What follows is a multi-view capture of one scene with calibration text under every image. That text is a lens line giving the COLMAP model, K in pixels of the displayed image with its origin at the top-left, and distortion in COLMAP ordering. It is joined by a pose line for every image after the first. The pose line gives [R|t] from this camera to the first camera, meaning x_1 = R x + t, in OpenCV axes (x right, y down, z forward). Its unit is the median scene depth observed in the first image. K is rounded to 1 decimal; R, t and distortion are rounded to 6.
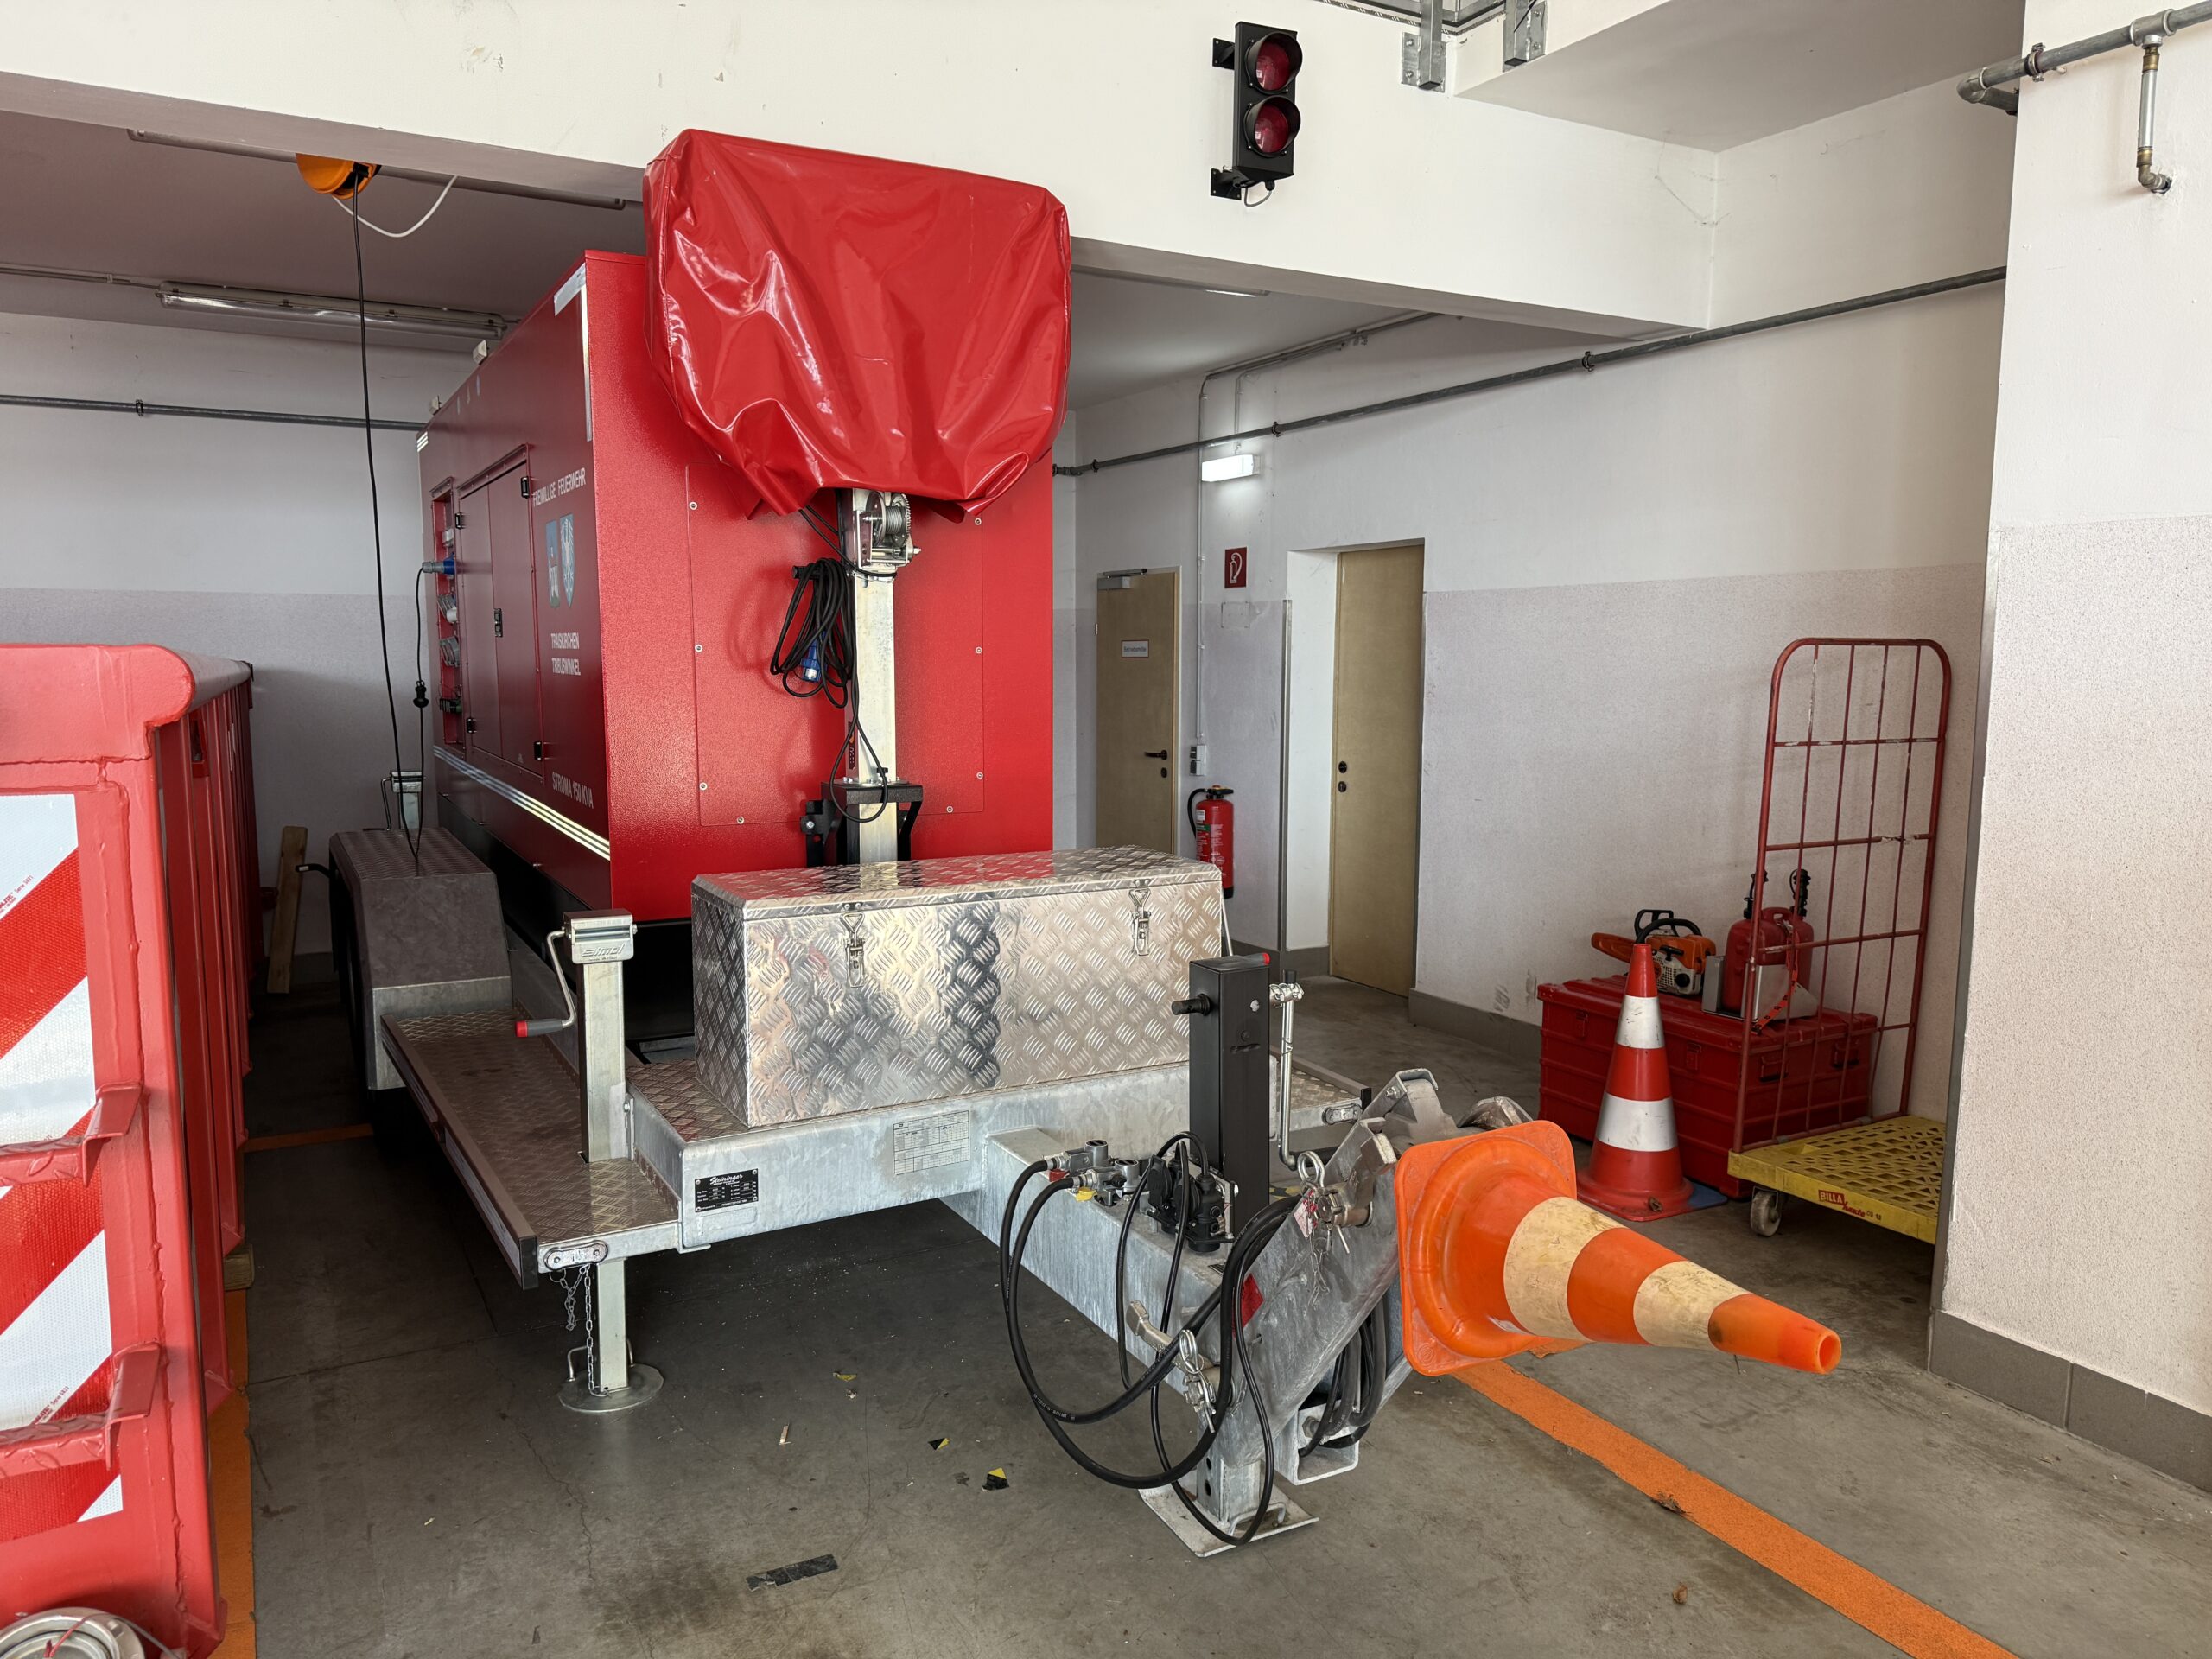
lens RADIAL K [[1566.0, 0, 1102.1], [0, 1566.0, 843.6], [0, 0, 1]] dist [0.015417, -0.016779]
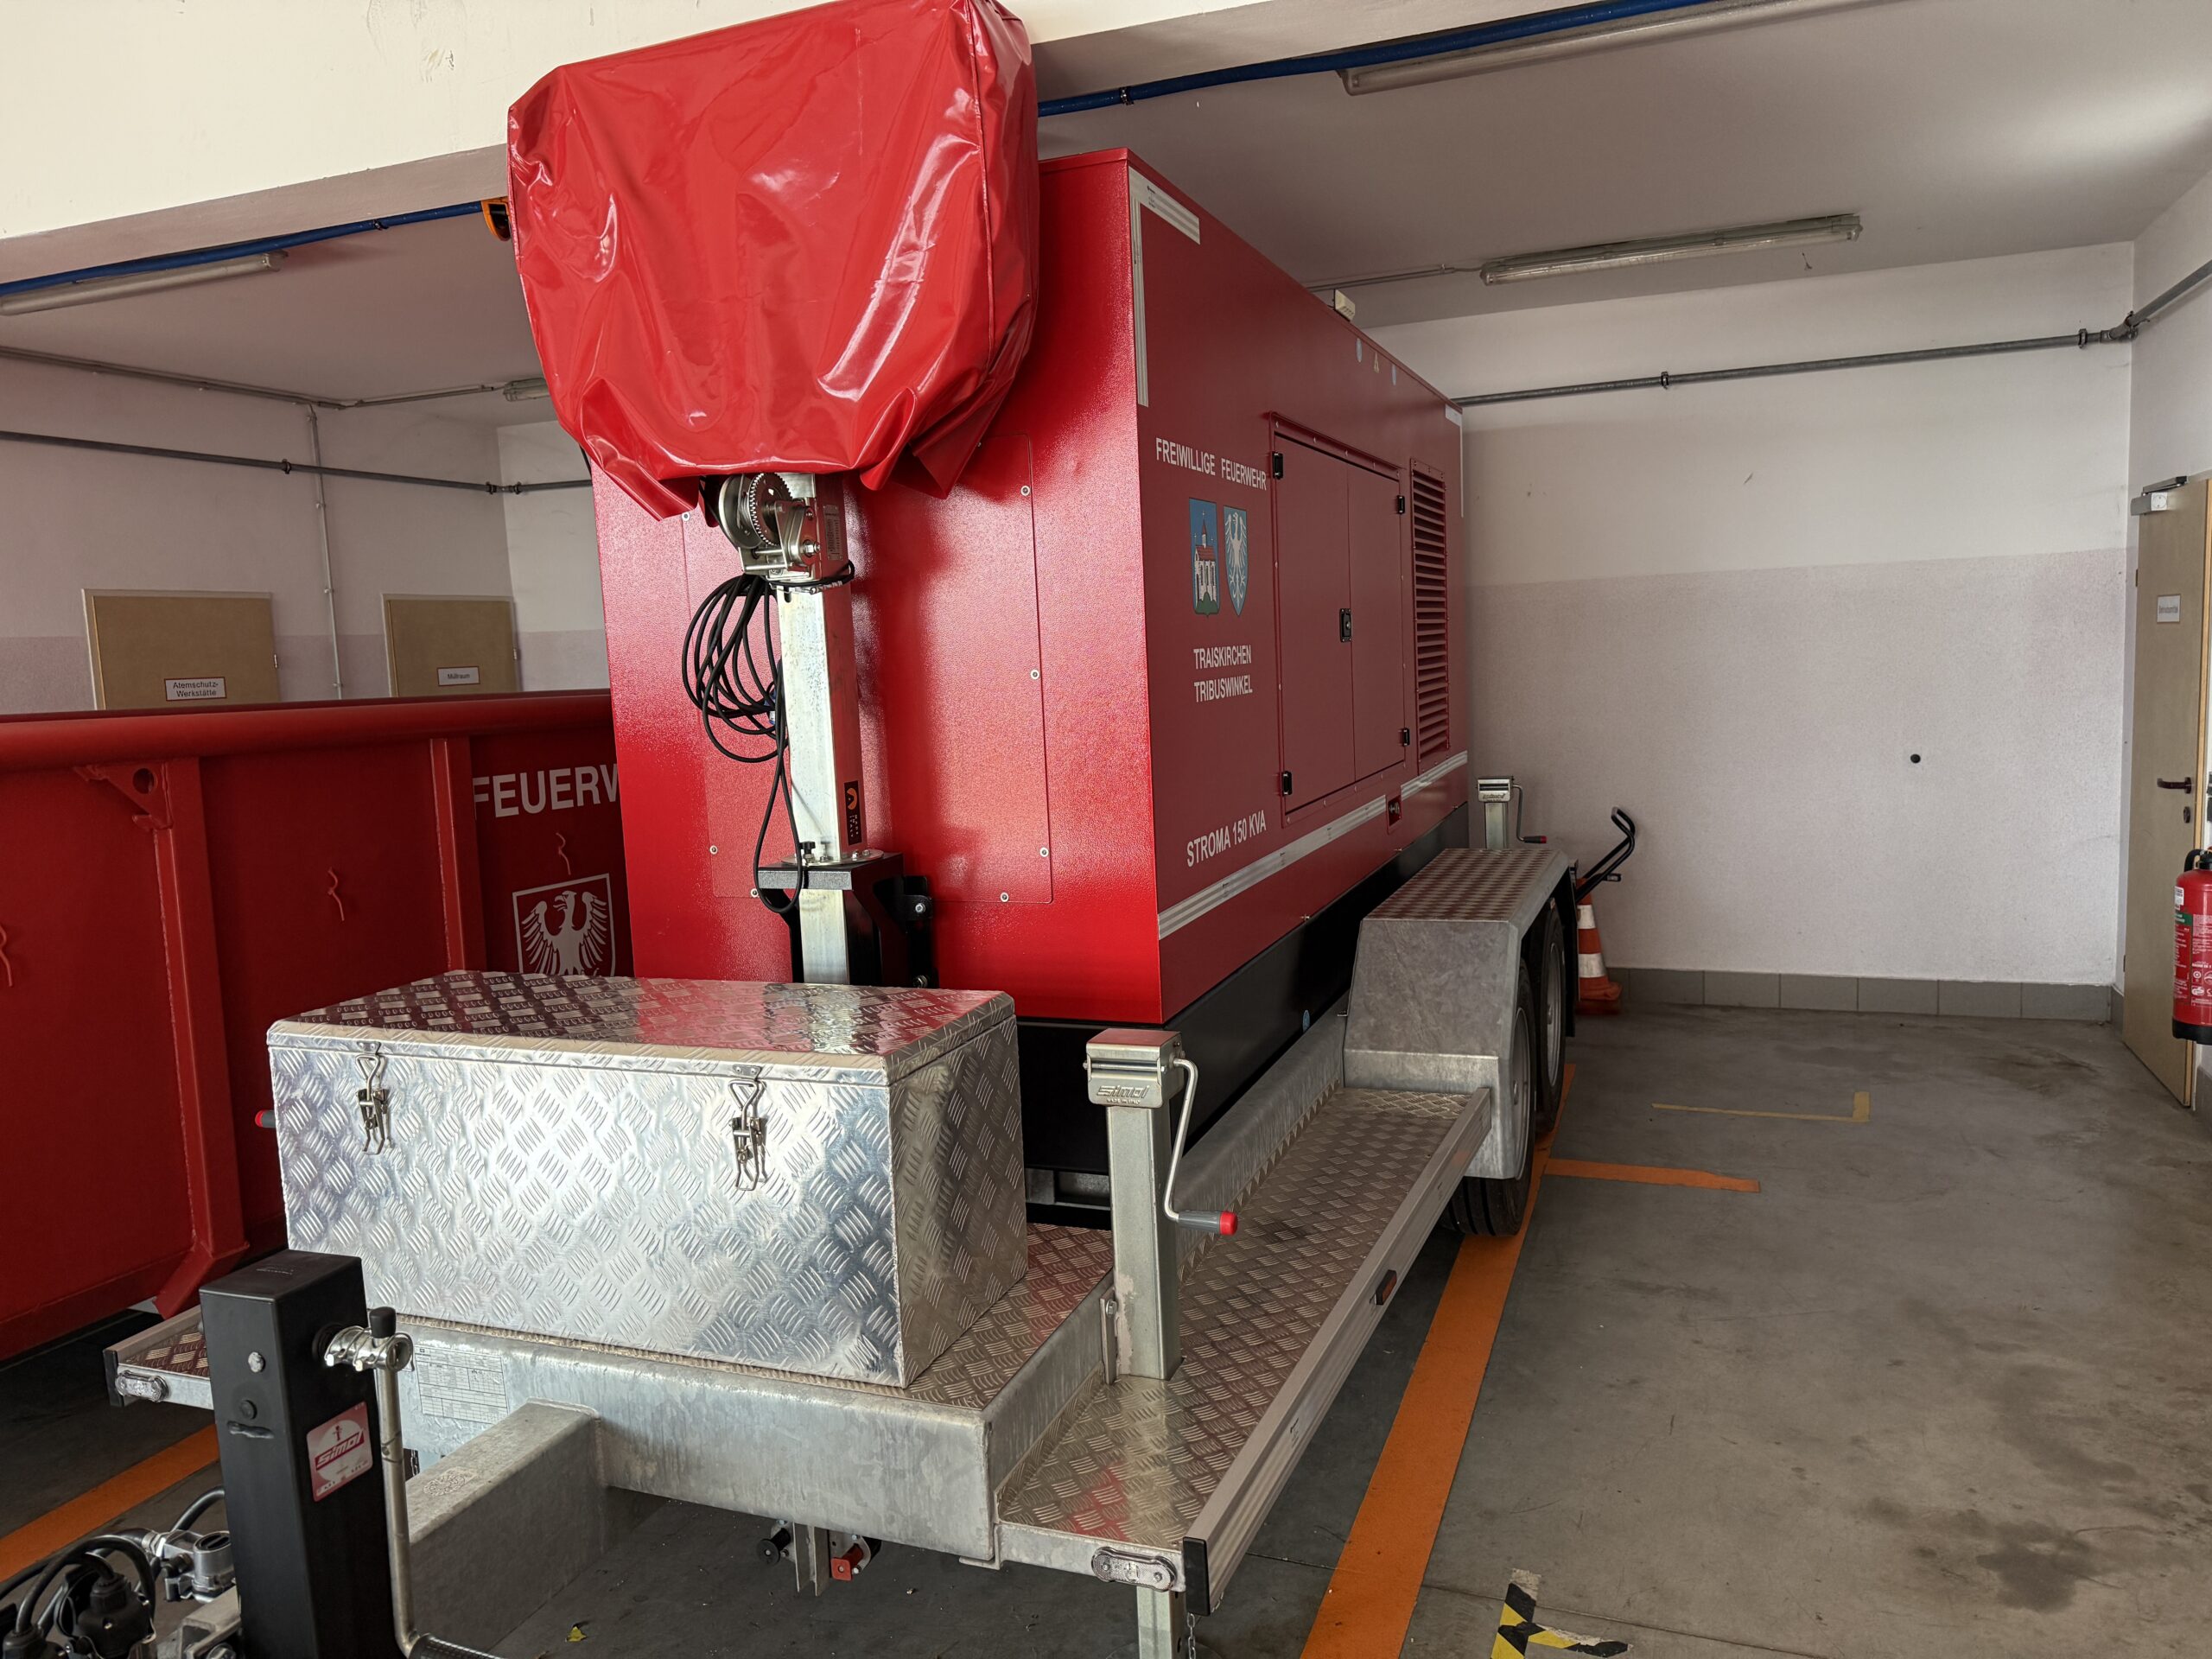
lens RADIAL K [[1557.3, 0, 1101.8], [0, 1557.3, 817.4], [0, 0, 1]] dist [0.038183, -0.001442]
pose [[0.633253, 0.043865, -0.772700, 0.350011], [-0.045040, 0.998789, 0.019787, -0.054436], [0.772633, 0.022272, 0.634462, 0.428159]]
